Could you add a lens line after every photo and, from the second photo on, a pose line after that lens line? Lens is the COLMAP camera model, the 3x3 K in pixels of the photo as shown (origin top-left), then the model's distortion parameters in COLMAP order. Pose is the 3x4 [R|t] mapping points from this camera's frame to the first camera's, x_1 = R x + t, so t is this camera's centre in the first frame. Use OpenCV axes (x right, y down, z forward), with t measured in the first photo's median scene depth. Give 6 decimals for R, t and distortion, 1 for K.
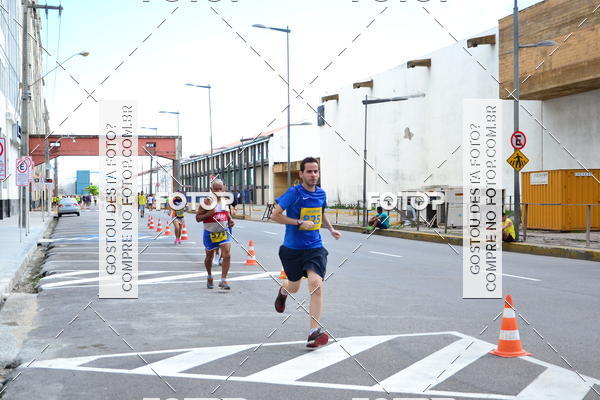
lens RADIAL K [[870.8, 0, 300.7], [0, 870.8, 212.3], [0, 0, 1]] dist [-0.035594, 0.140881]
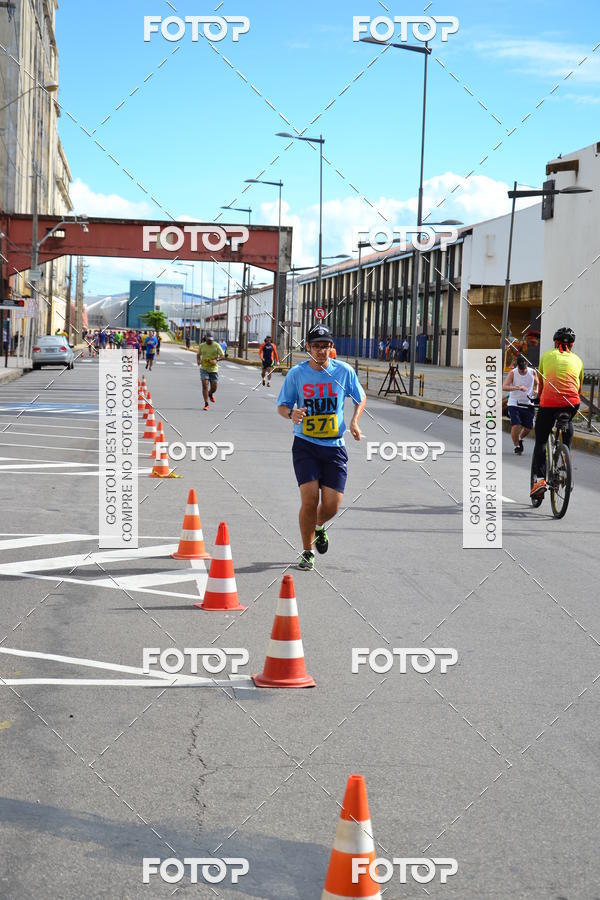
lens RADIAL K [[1755.6, 0, 320.8], [0, 1755.6, 470.0], [0, 0, 1]] dist [-0.045884, 0.354144]
pose [[0.987883, 0.059099, -0.143508, 0.092537], [-0.051534, 0.997107, 0.055878, -0.004168], [0.146395, -0.047806, 0.988070, -0.108247]]
